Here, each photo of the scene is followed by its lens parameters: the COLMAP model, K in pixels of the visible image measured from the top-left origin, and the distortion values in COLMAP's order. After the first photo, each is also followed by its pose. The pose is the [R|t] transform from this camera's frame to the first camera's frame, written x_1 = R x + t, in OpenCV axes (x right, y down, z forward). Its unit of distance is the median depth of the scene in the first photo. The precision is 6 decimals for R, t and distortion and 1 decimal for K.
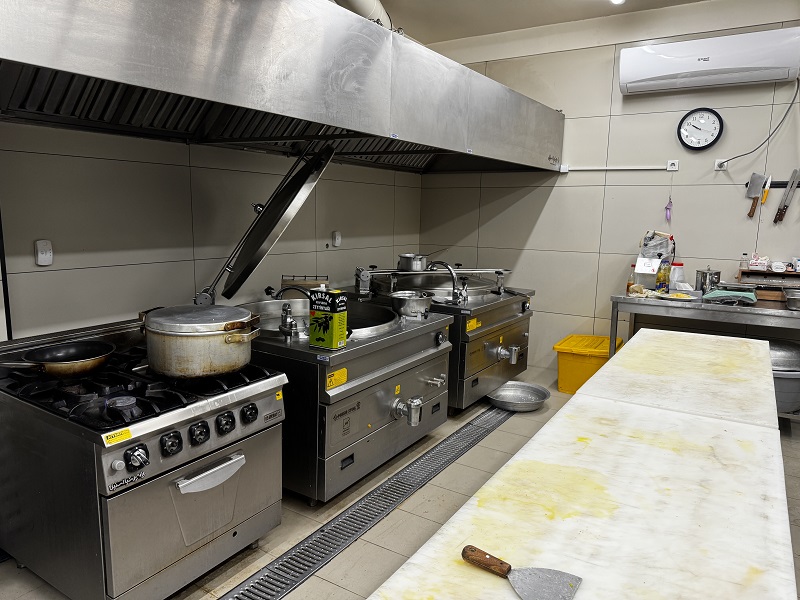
lens RADIAL K [[575.7, 0, 402.0], [0, 575.7, 295.6], [0, 0, 1]] dist [0.027016, -0.042257]
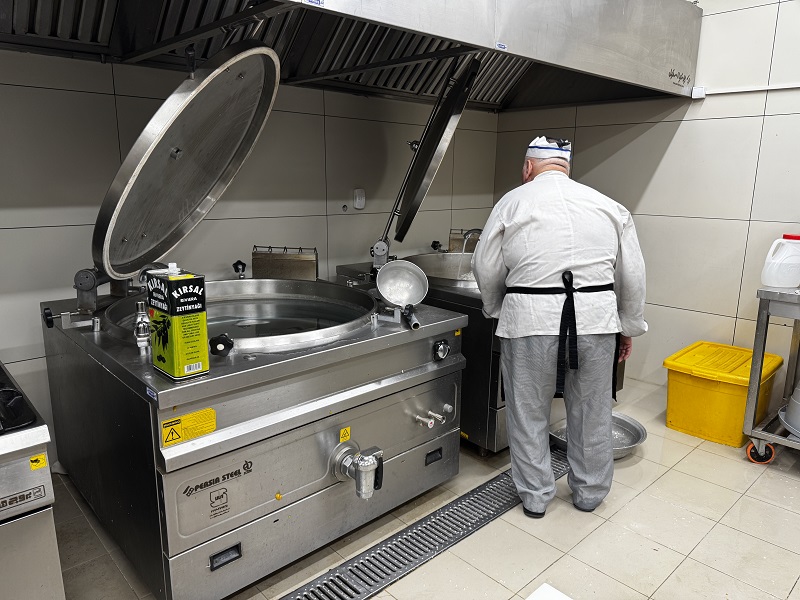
lens RADIAL K [[575.7, 0, 402.0], [0, 575.7, 295.6], [0, 0, 1]] dist [0.027016, -0.042257]
pose [[0.968603, 0.040274, -0.245329, 0.200006], [-0.027617, 0.998115, 0.054815, -0.022099], [0.247074, -0.046318, 0.967889, 0.424514]]
